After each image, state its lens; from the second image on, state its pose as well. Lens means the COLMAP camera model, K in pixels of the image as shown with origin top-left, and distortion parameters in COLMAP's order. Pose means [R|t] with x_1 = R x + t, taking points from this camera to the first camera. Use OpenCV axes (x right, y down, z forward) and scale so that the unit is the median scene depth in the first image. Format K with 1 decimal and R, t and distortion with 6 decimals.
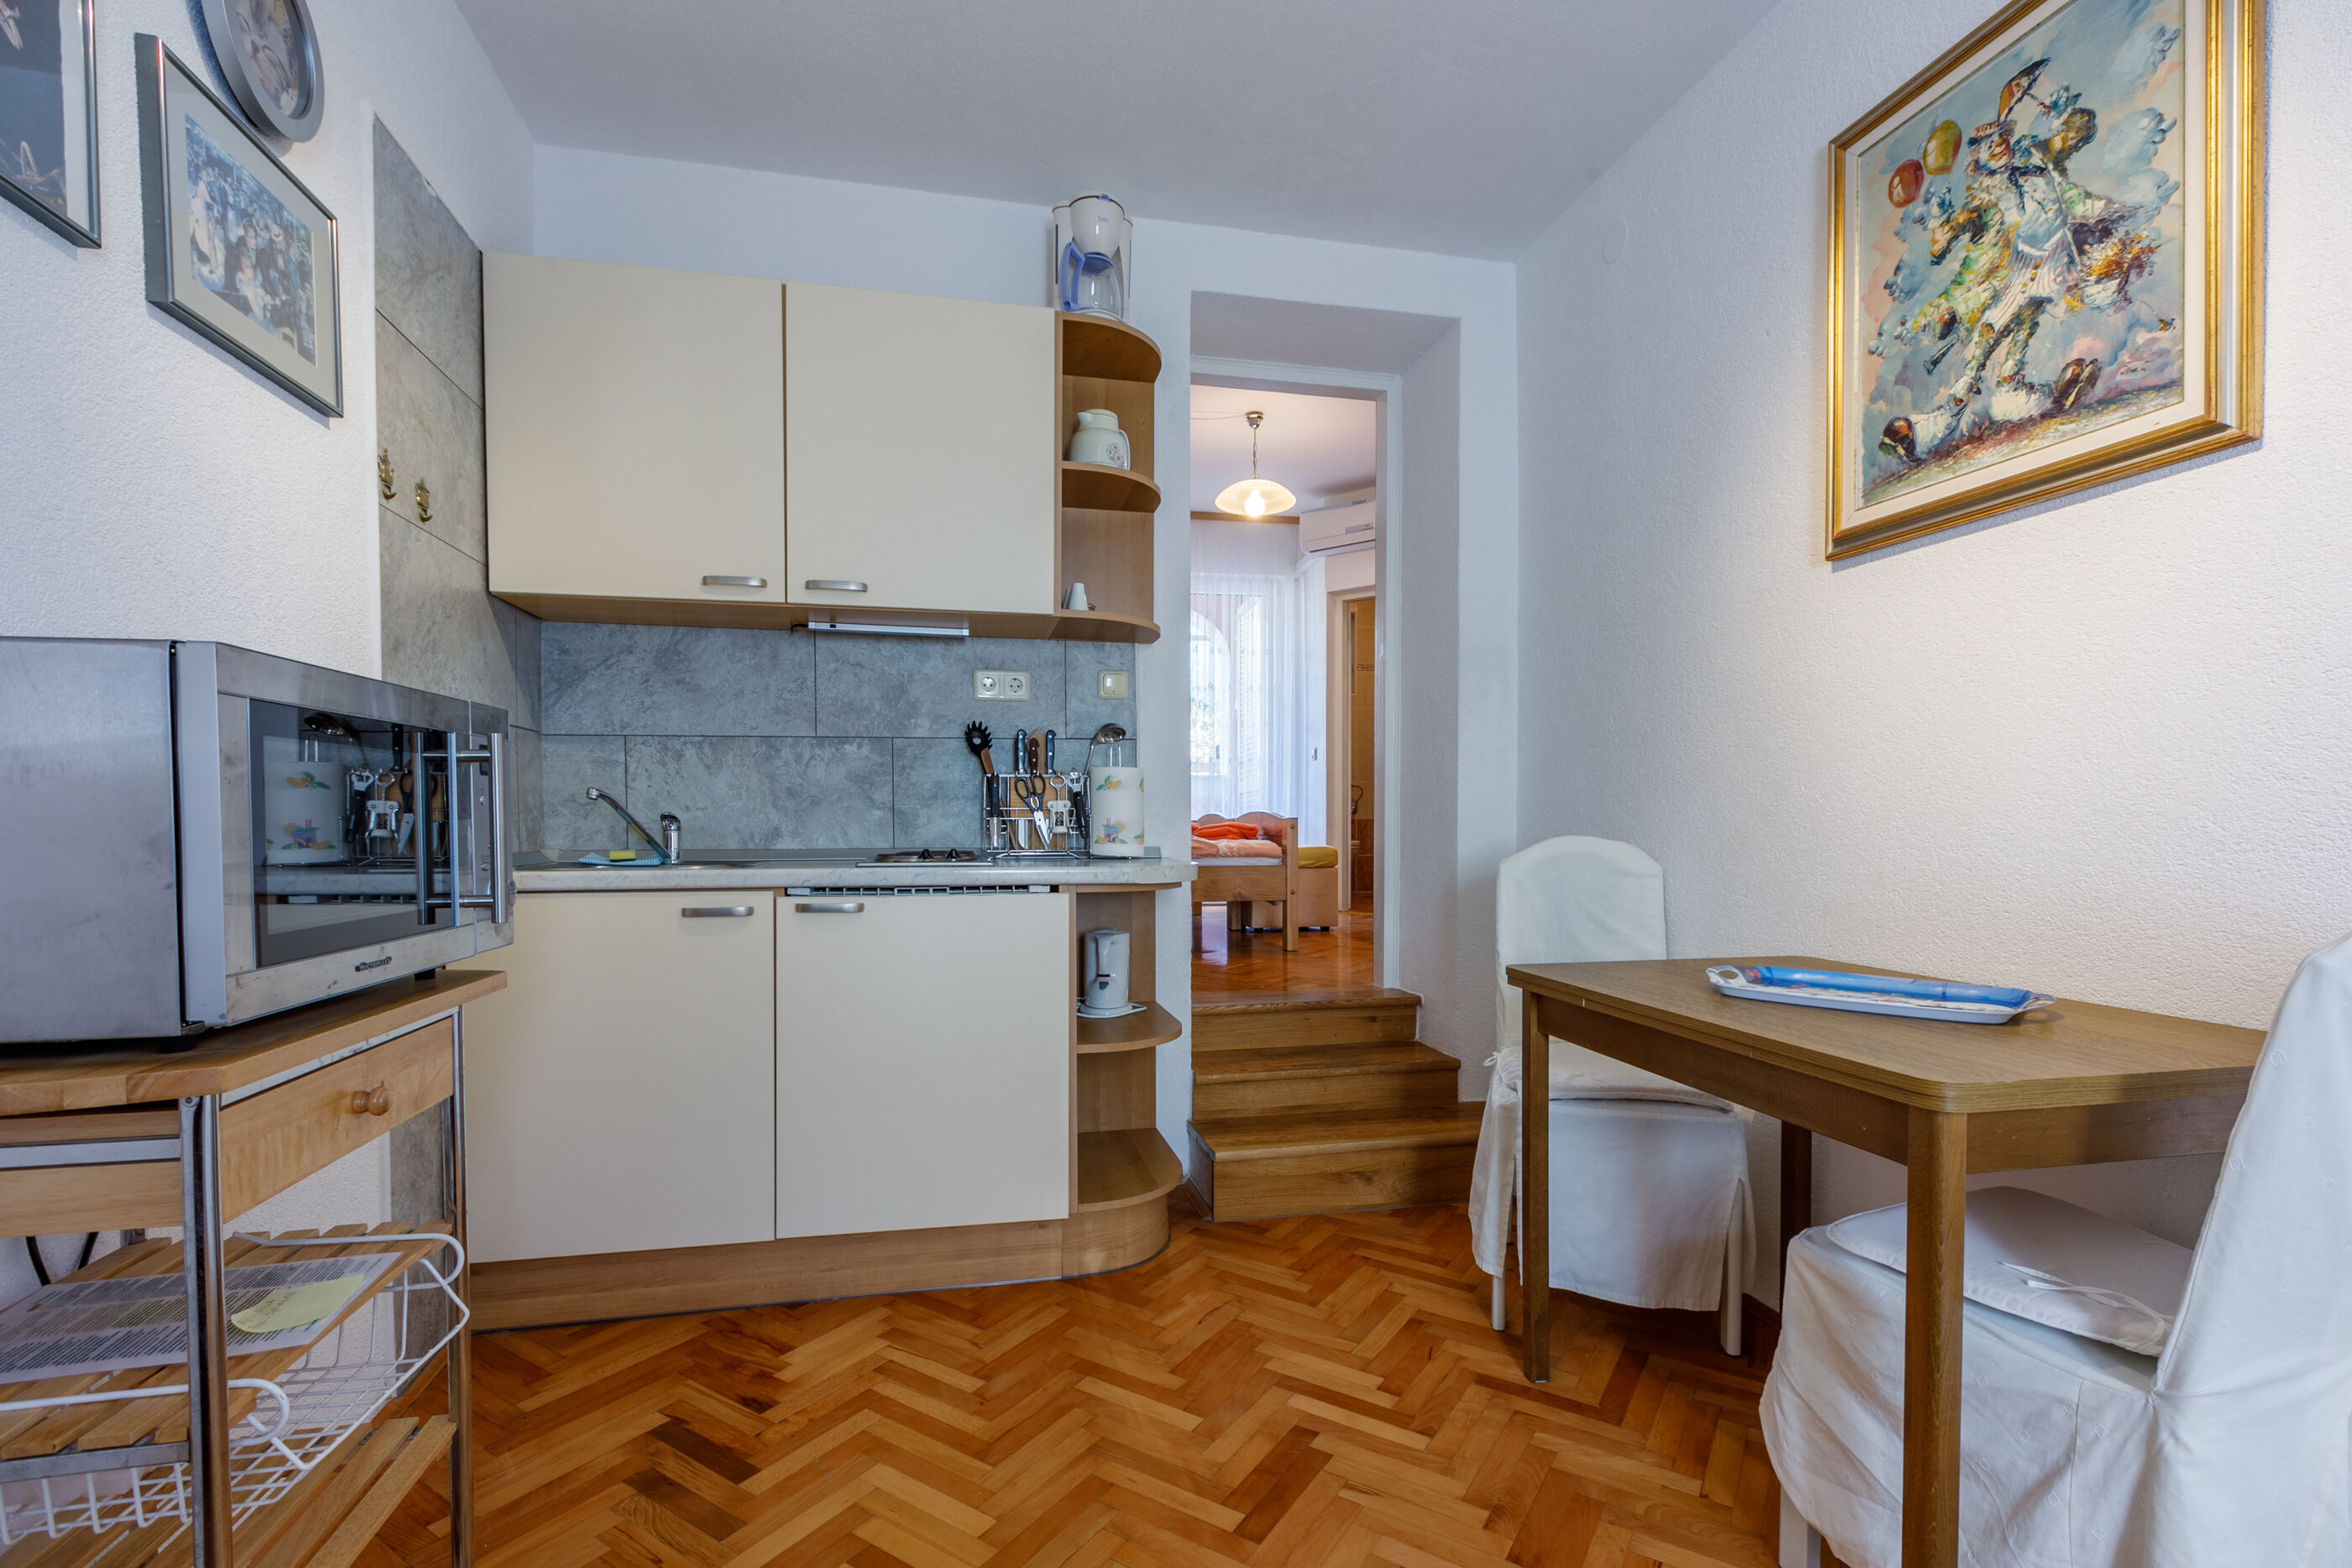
lens RADIAL K [[1059.6, 0, 1139.9], [0, 1059.6, 834.5], [0, 0, 1]] dist [0.003442, -0.001255]
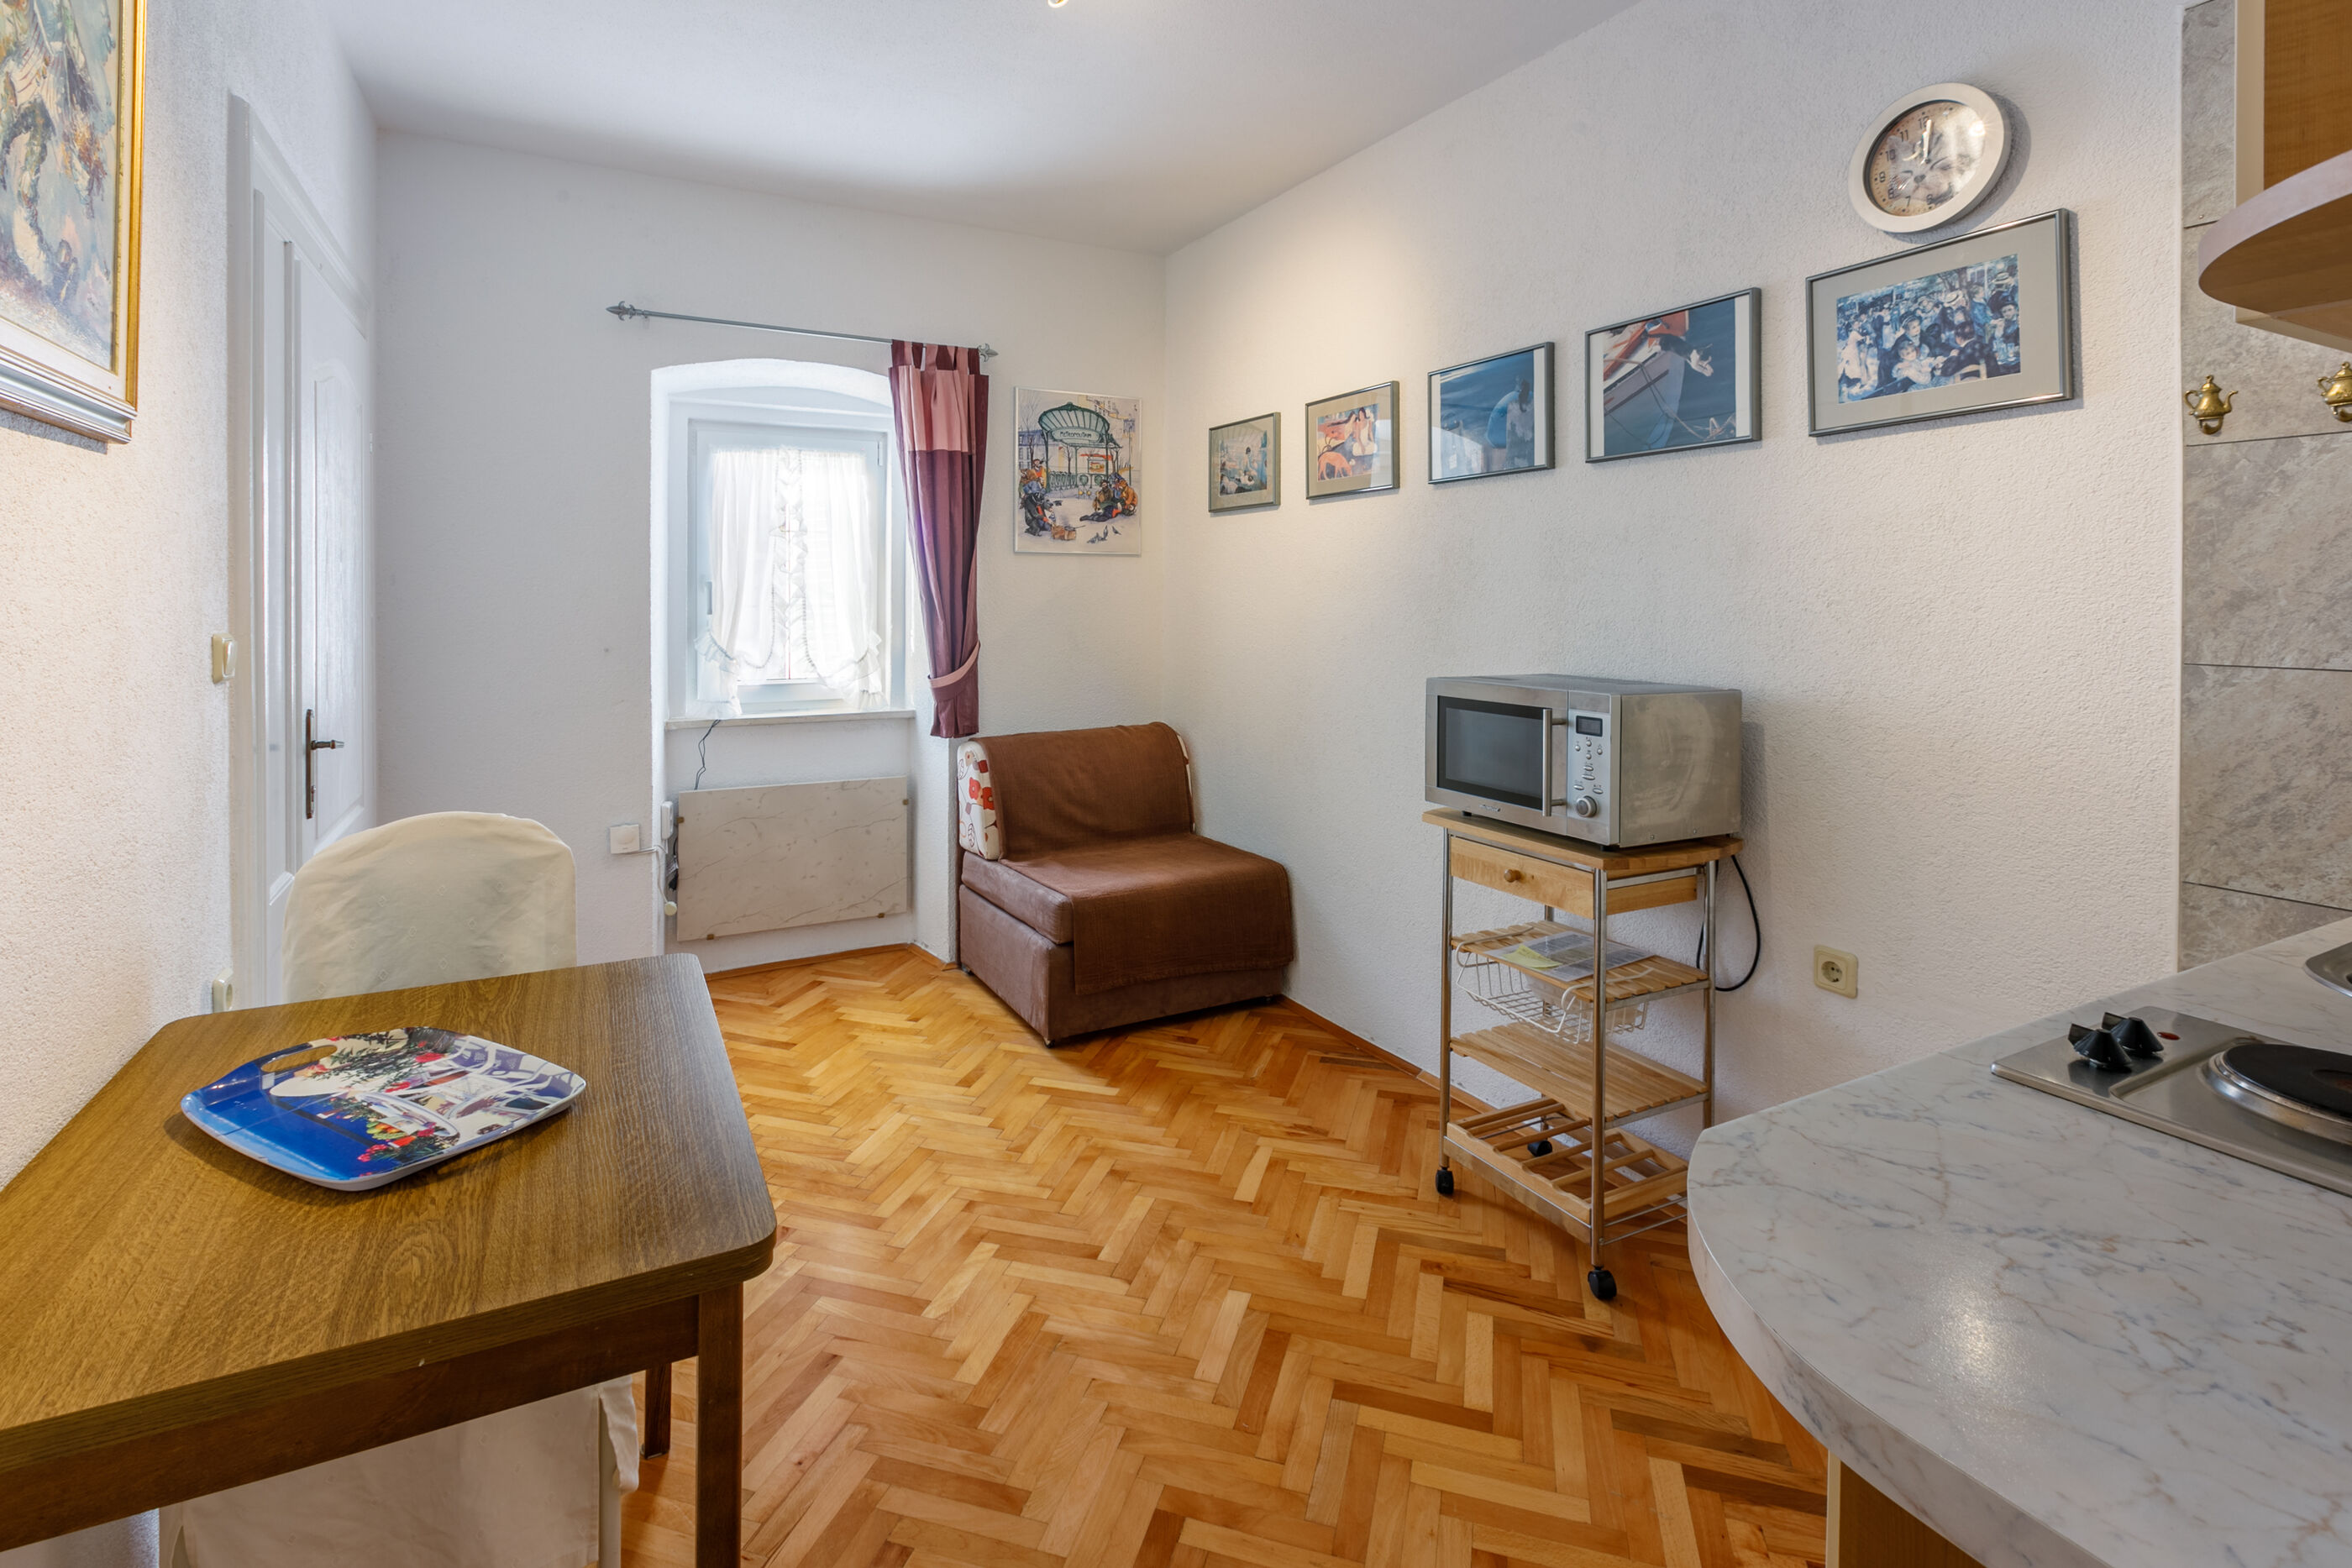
lens RADIAL K [[1059.6, 0, 1180.5], [0, 1059.6, 601.0], [0, 0, 1]] dist [0.003442, -0.001255]
pose [[-0.946341, -0.007140, -0.323092, 0.298402], [-0.011827, 0.999851, 0.012545, -0.156964], [0.322954, 0.015693, -0.946285, 1.324833]]
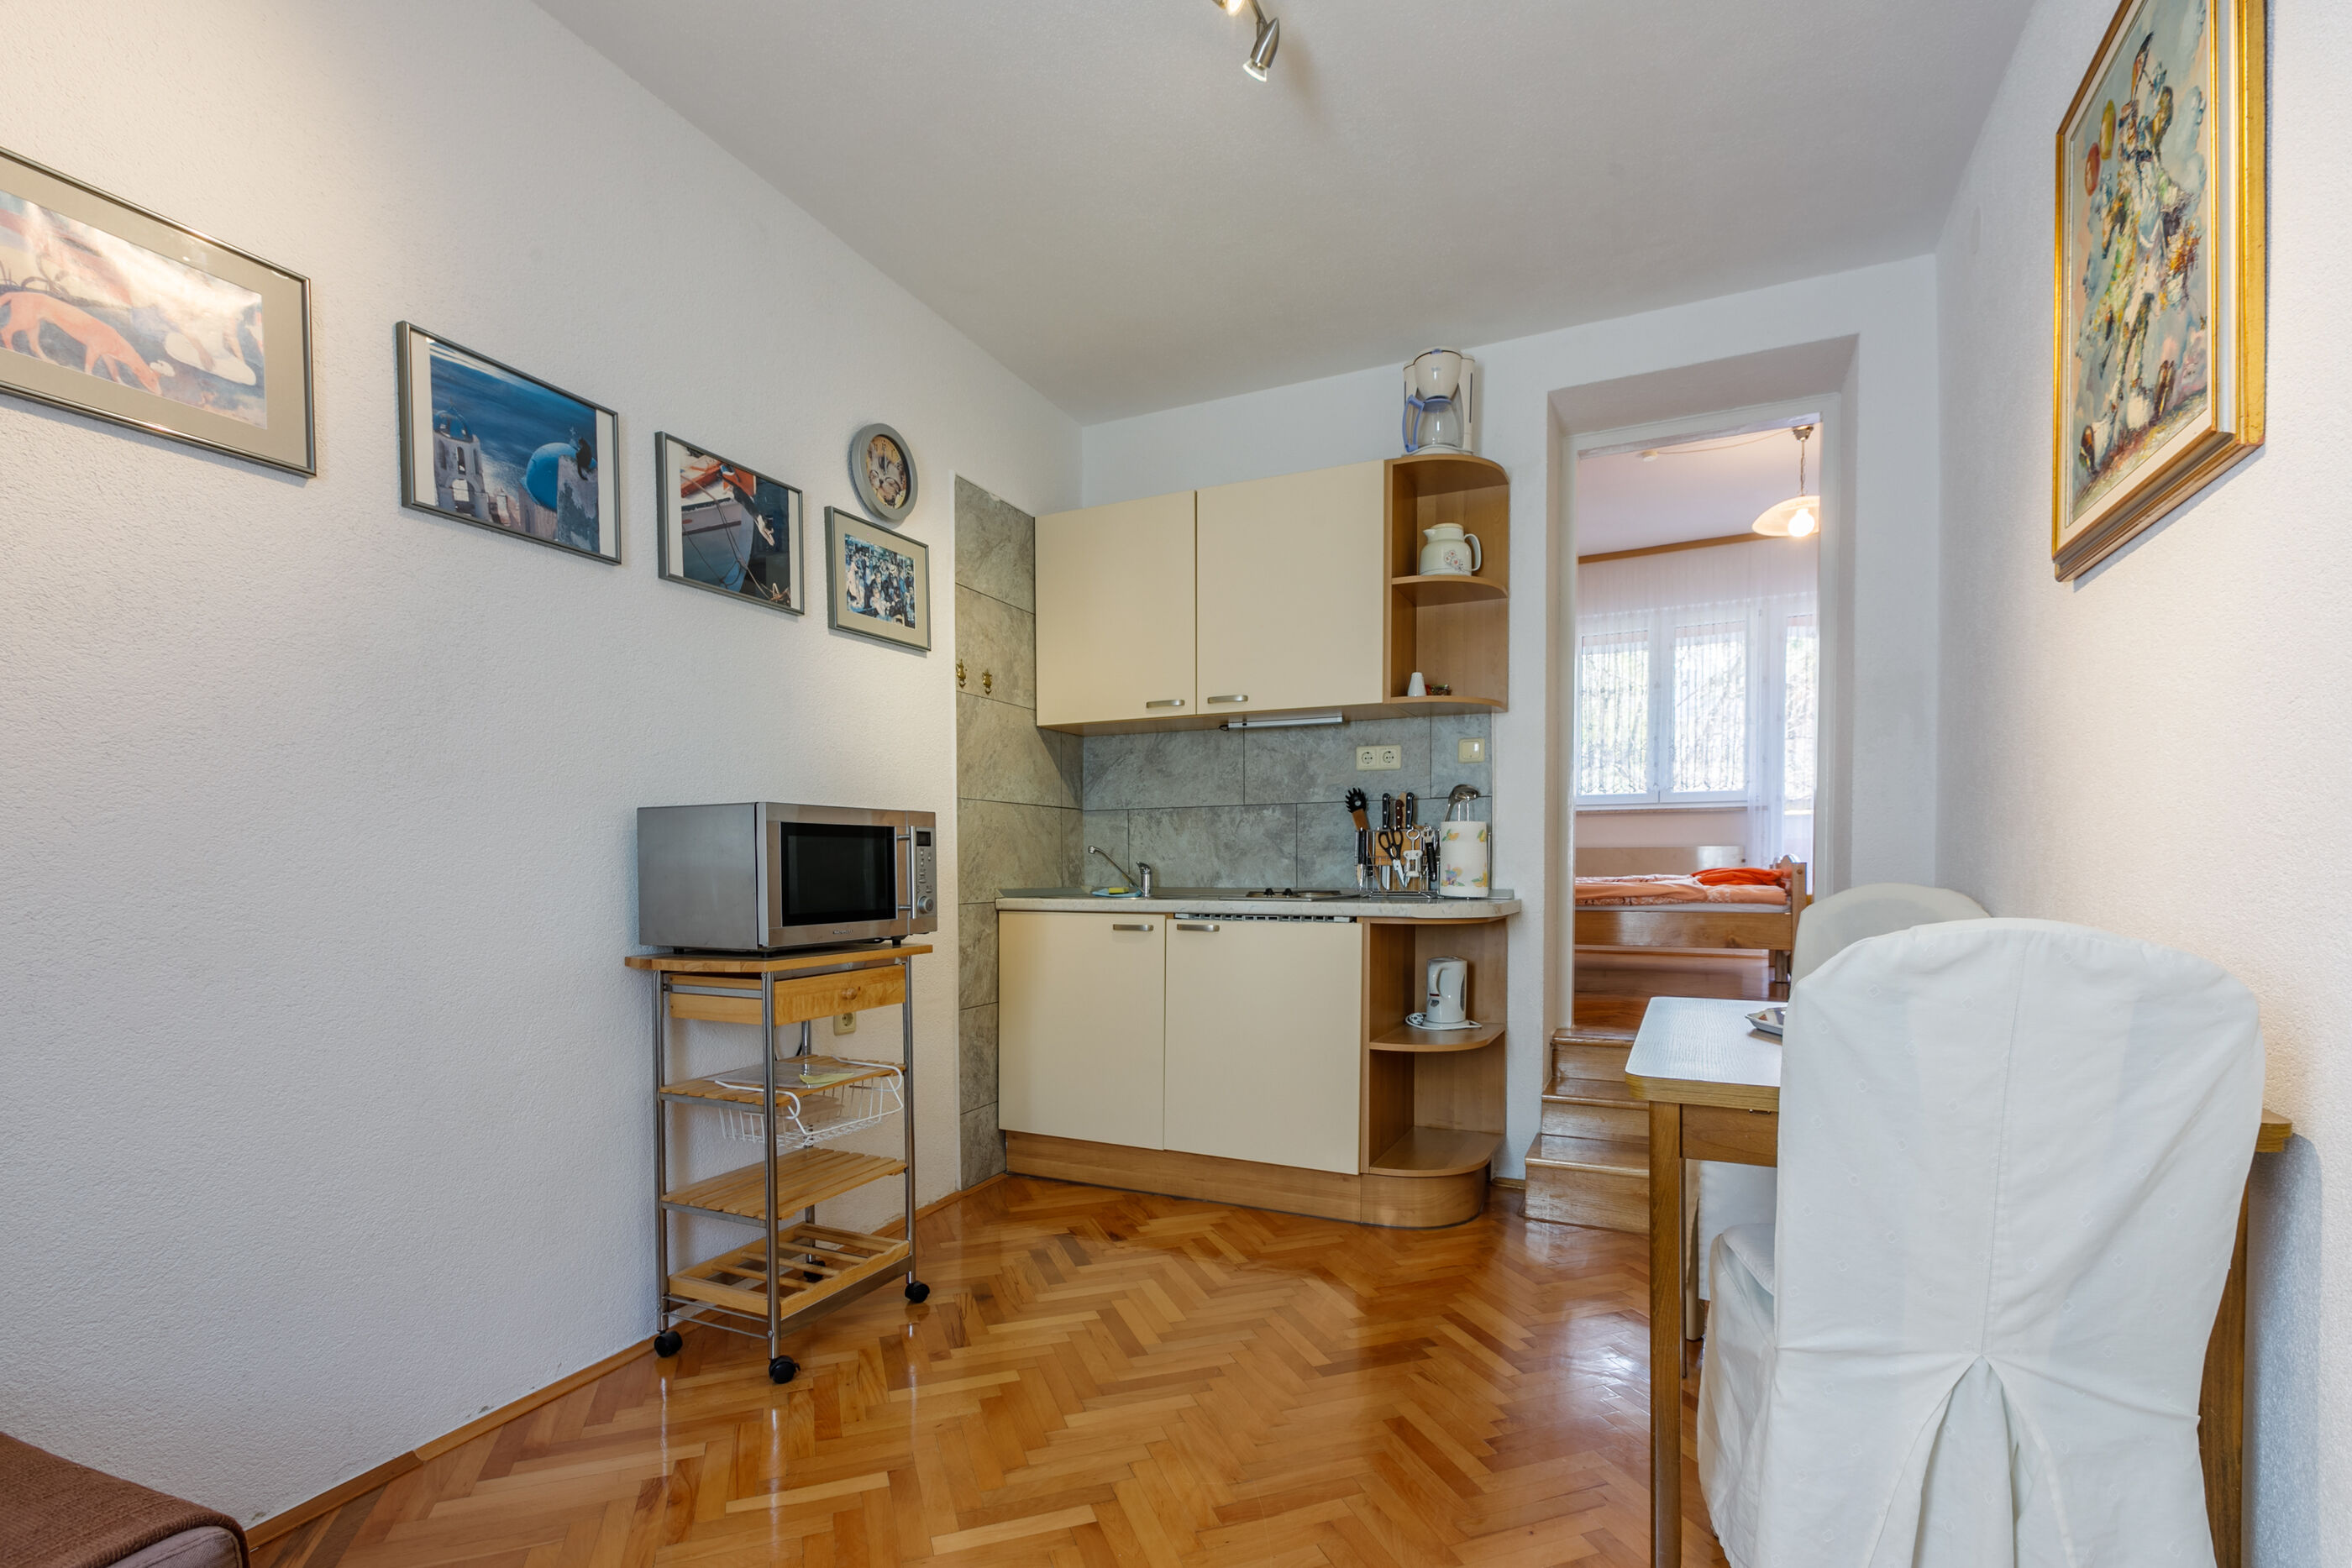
lens RADIAL K [[1059.6, 0, 1157.7], [0, 1059.6, 879.2], [0, 0, 1]] dist [0.003442, -0.001255]
pose [[0.793136, 0.005683, -0.609018, 0.544464], [-0.004914, 0.999984, 0.002933, -0.001075], [0.609024, 0.000666, 0.793151, -0.180279]]
